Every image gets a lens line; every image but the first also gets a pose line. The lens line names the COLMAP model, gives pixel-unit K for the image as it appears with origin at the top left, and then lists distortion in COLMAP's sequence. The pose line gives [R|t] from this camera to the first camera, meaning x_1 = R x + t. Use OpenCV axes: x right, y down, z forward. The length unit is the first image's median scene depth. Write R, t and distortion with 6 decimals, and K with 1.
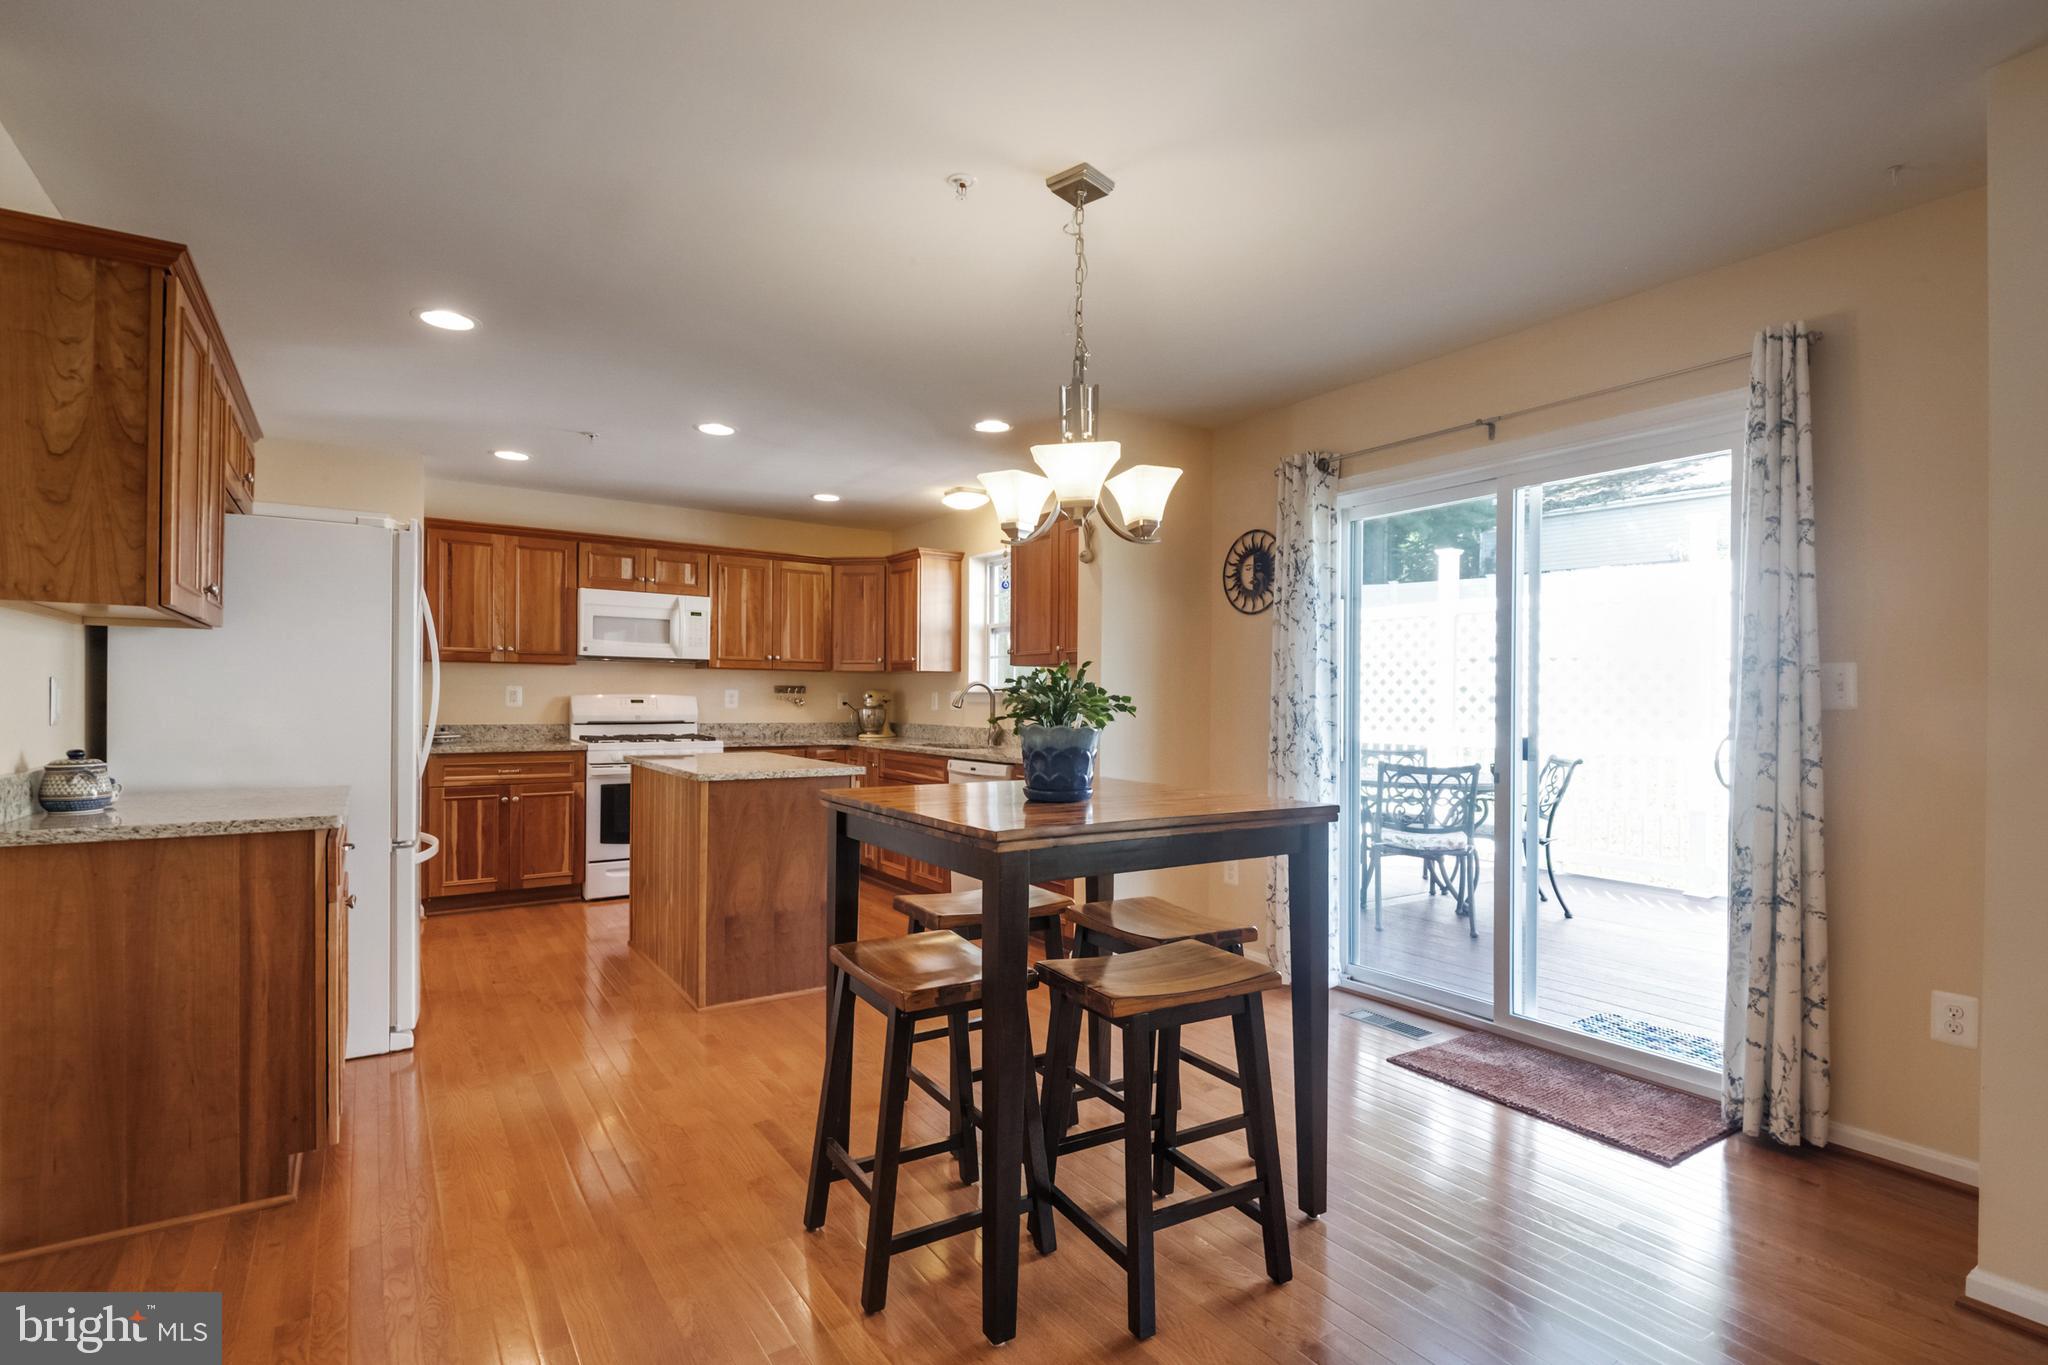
lens RADIAL K [[956.1, 0, 1051.9], [0, 956.1, 701.0], [0, 0, 1]] dist [-0.007510, -0.015147]
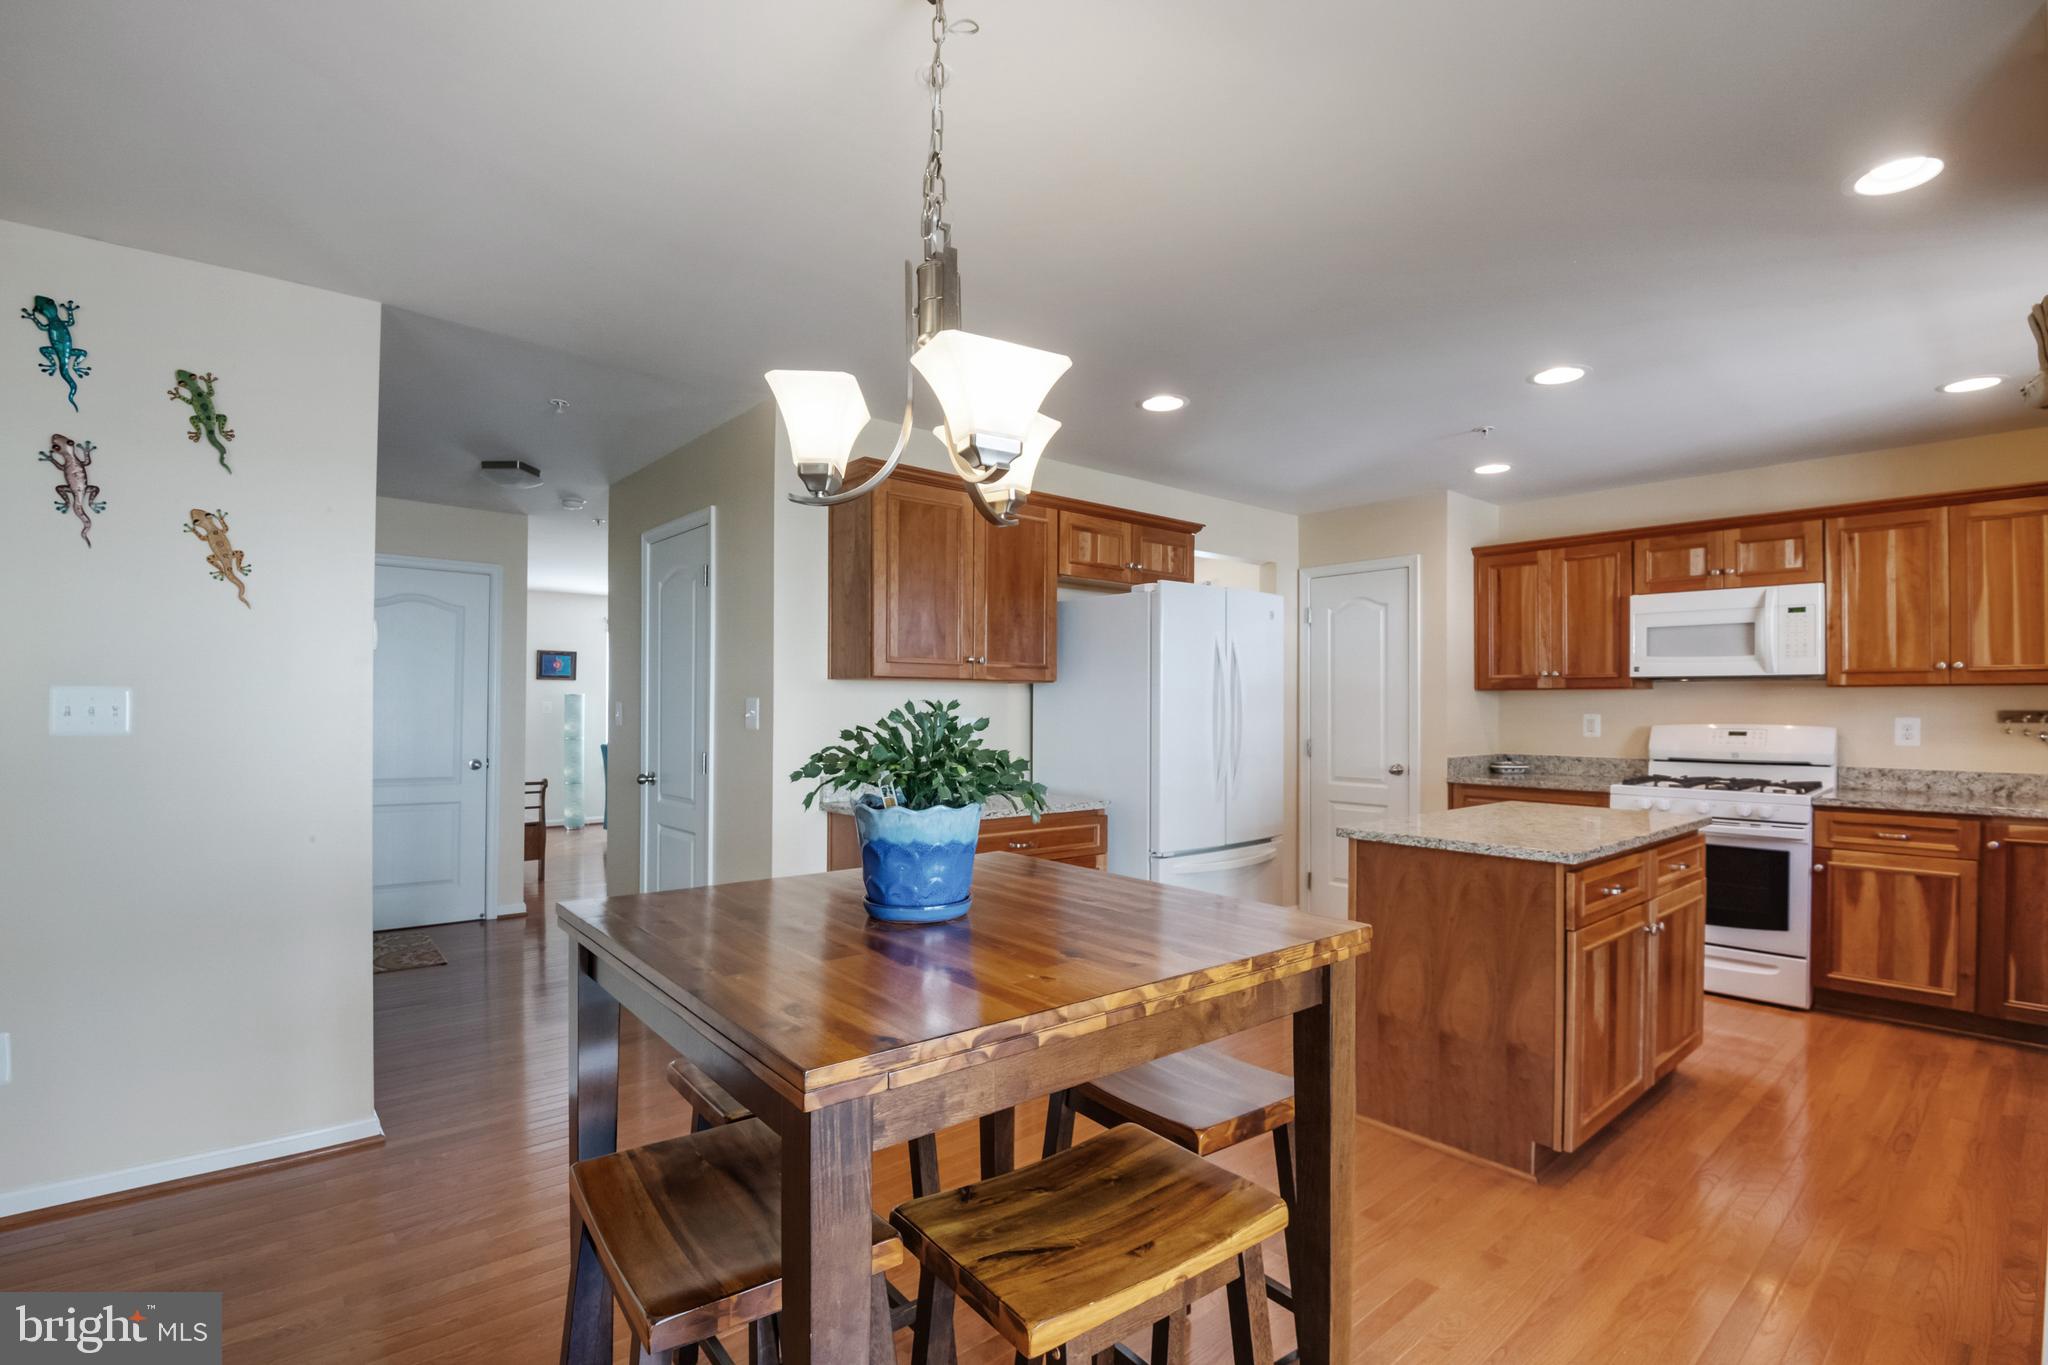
lens RADIAL K [[956.1, 0, 1029.1], [0, 956.1, 707.3], [0, 0, 1]] dist [-0.007510, -0.015147]
pose [[0.104875, -0.009205, -0.994443, 0.278237], [-0.001871, 0.999954, -0.009454, -0.014283], [0.994484, 0.002852, 0.104853, 0.414063]]
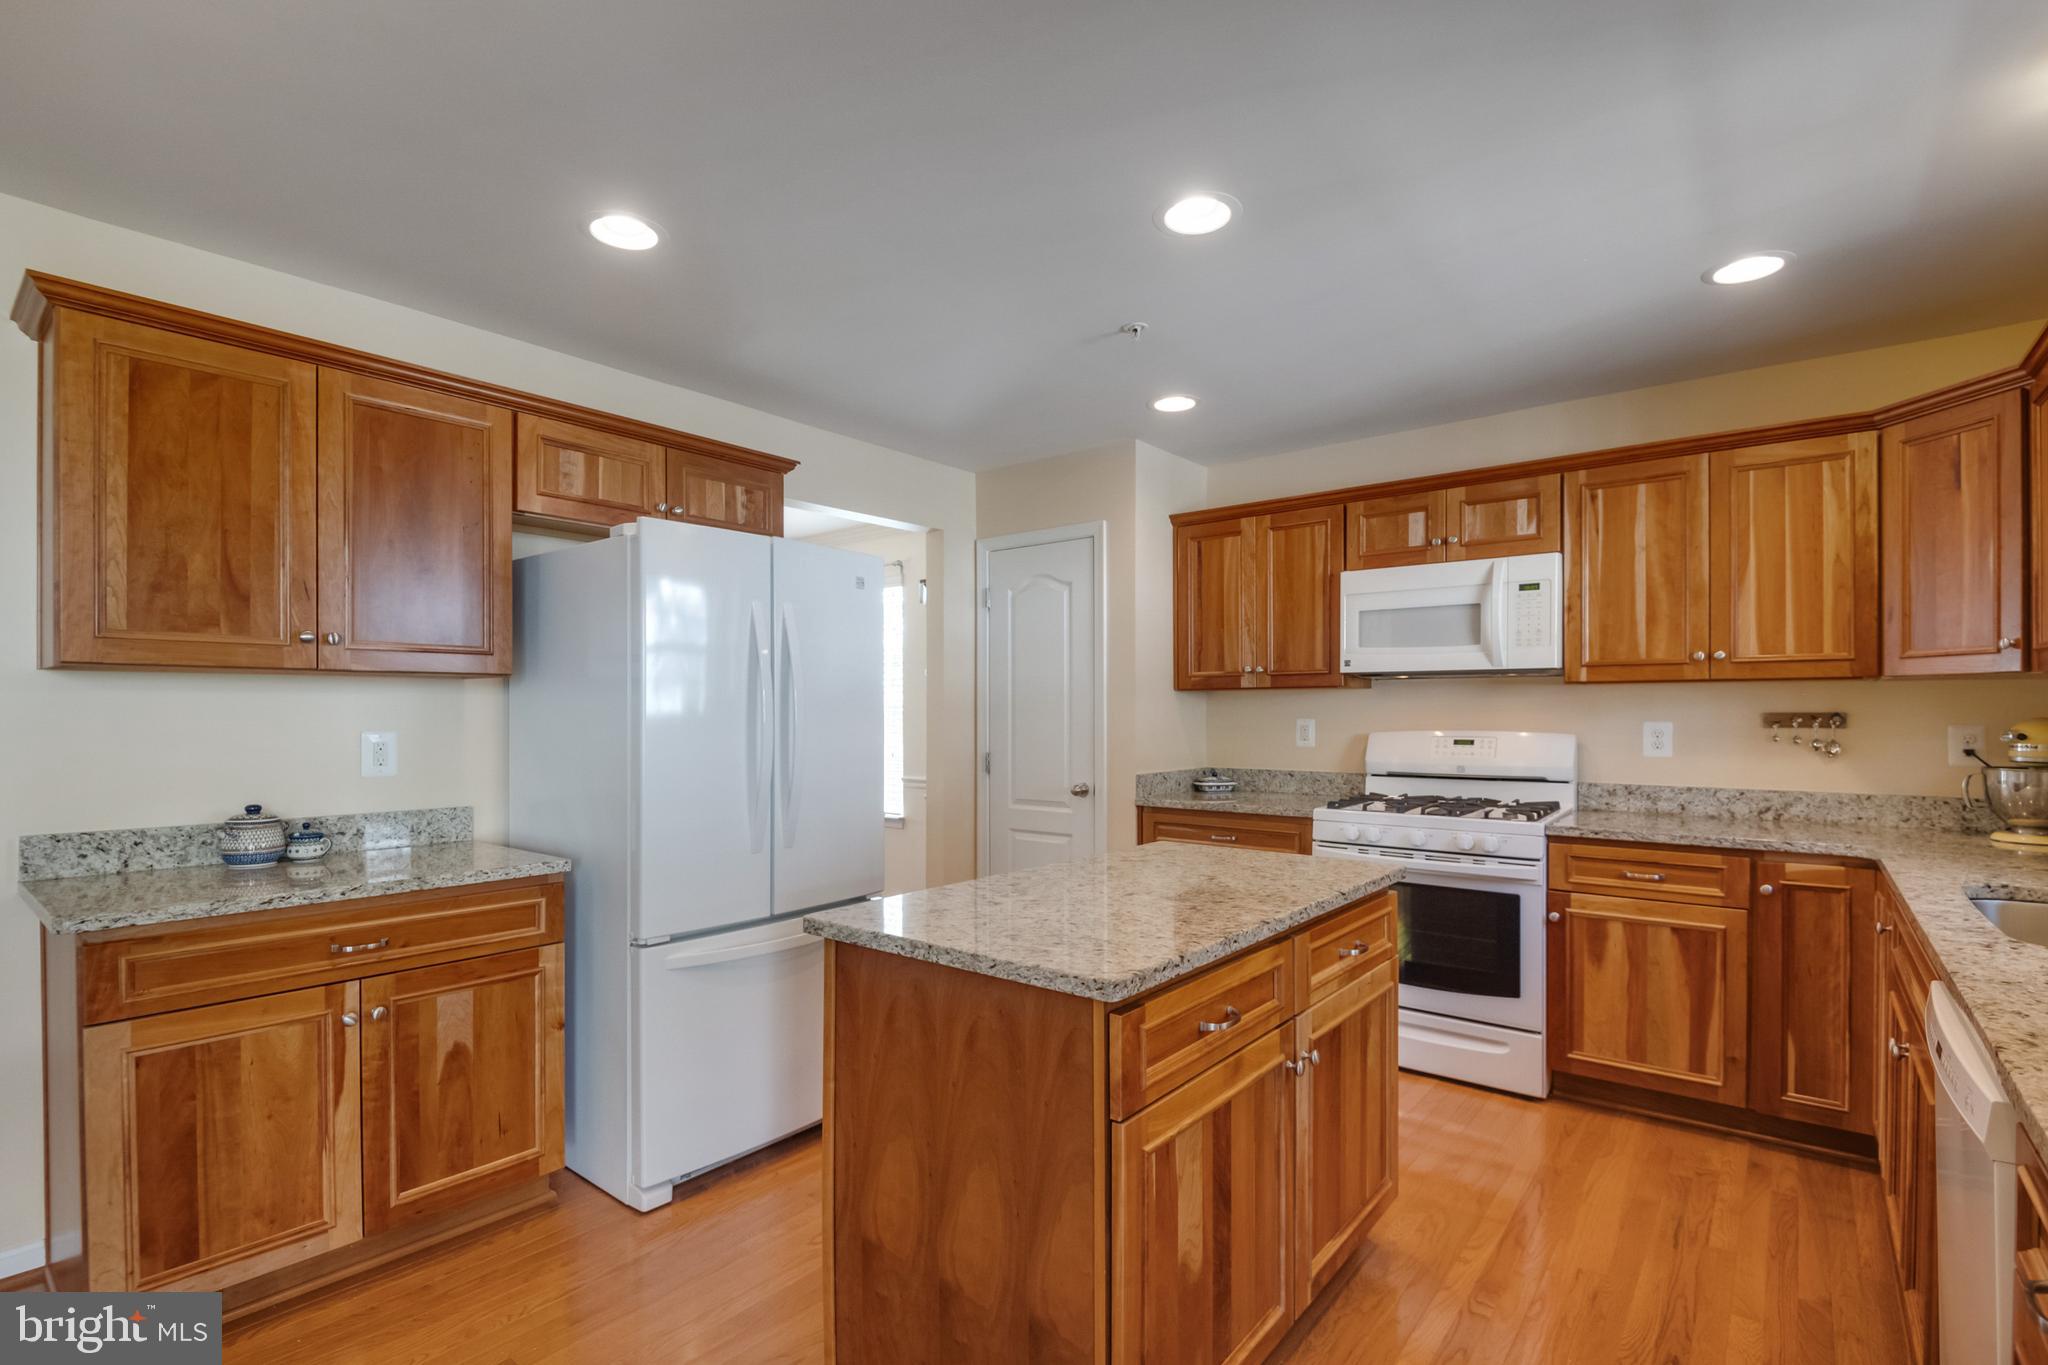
lens RADIAL K [[956.1, 0, 1004.4], [0, 956.1, 715.5], [0, 0, 1]] dist [-0.007510, -0.015147]
pose [[0.265362, -0.010016, -0.964097, 0.082301], [0.003142, 0.999950, -0.009524, -0.014223], [0.964144, -0.000502, 0.265380, 0.624836]]
